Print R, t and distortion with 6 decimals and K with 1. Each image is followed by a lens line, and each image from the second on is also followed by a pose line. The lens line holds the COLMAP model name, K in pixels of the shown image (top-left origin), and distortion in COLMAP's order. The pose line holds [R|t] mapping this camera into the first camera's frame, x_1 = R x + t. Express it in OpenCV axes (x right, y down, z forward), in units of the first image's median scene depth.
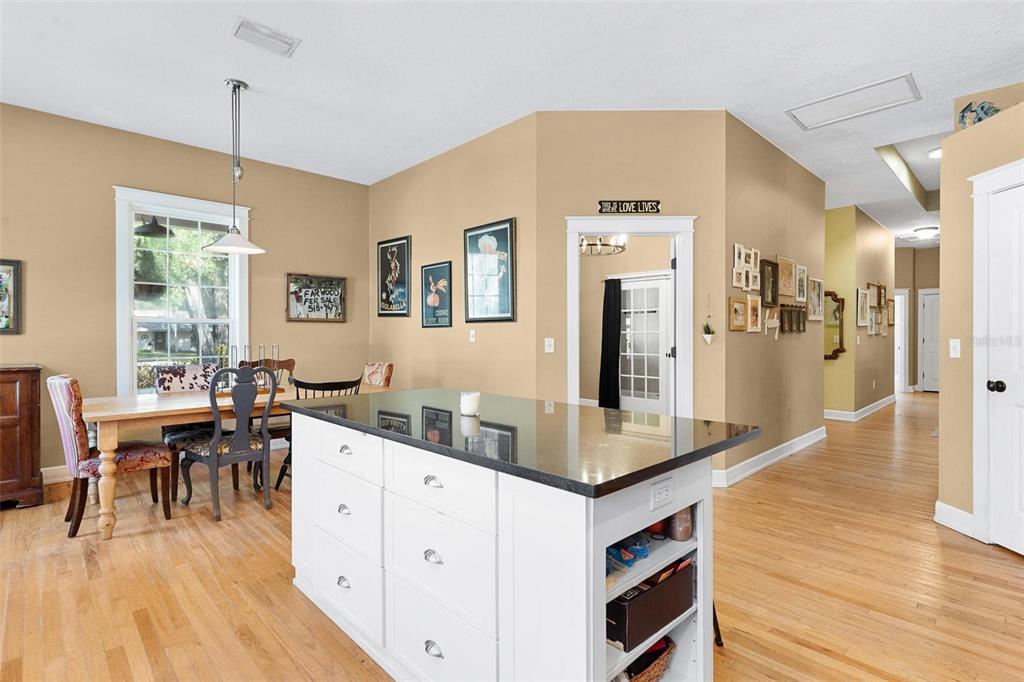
lens RADIAL K [[498.4, 0, 505.9], [0, 498.4, 334.5], [0, 0, 1]] dist [-0.010391, 0.004634]
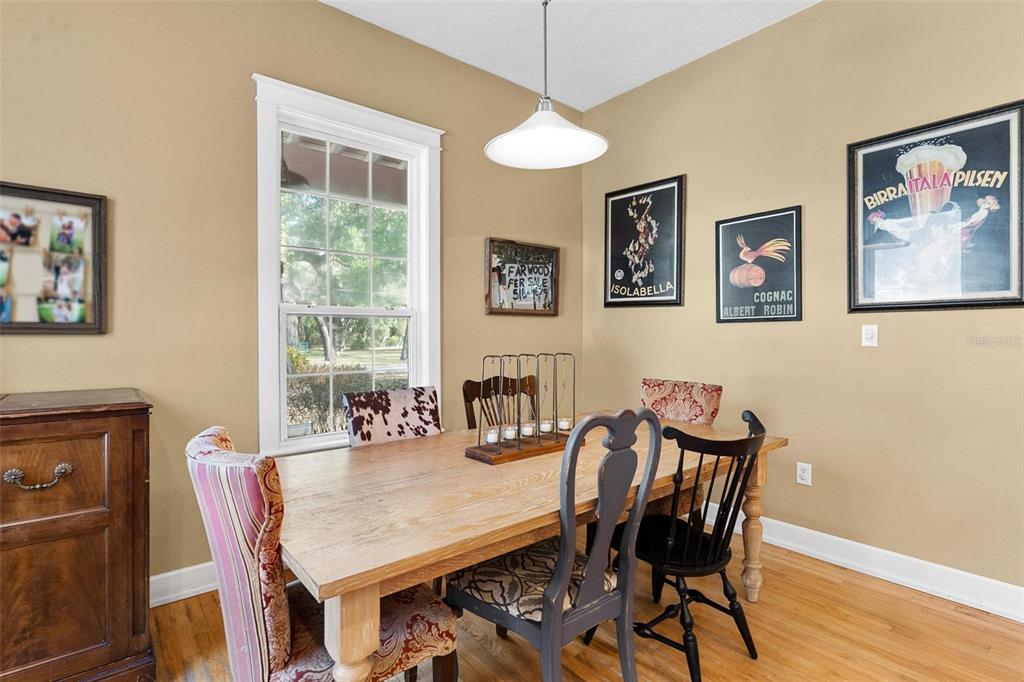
lens RADIAL K [[498.4, 0, 501.5], [0, 498.4, 336.0], [0, 0, 1]] dist [-0.010391, 0.004634]
pose [[0.997191, -0.002079, -0.074876, -0.384996], [0.002054, 0.999998, -0.000410, 0.002289], [0.074877, 0.000255, 0.997193, 0.374194]]
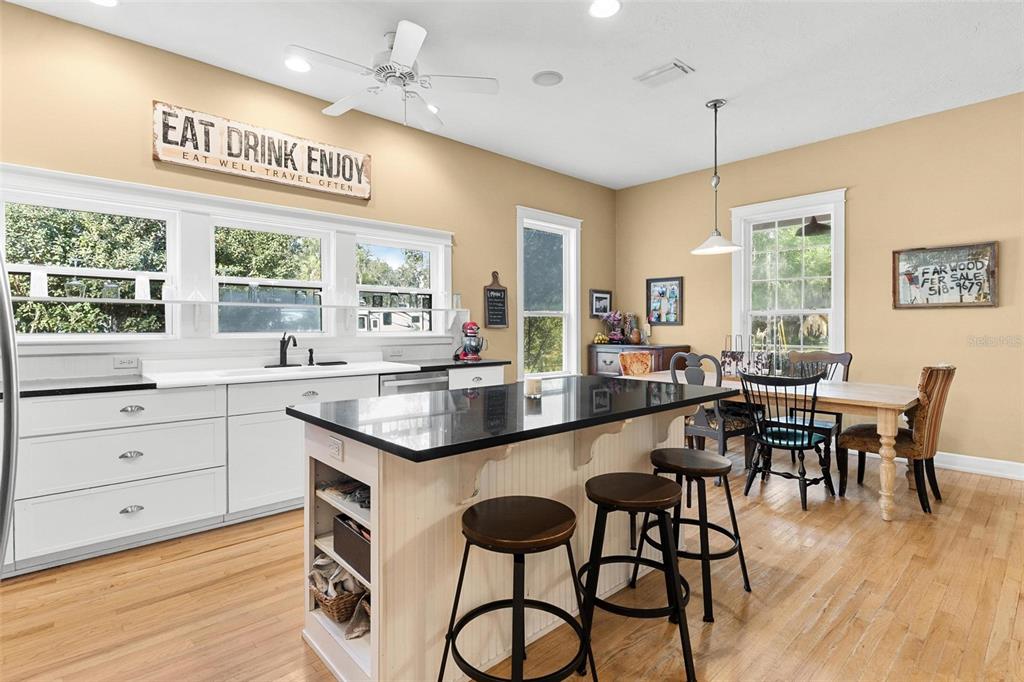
lens RADIAL K [[498.4, 0, 509.0], [0, 498.4, 334.6], [0, 0, 1]] dist [-0.010391, 0.004634]
pose [[-0.025687, 0.017392, -0.999519, 0.418891], [0.002858, 0.999846, 0.017324, 0.000292], [0.999666, -0.002412, -0.025733, 0.385833]]
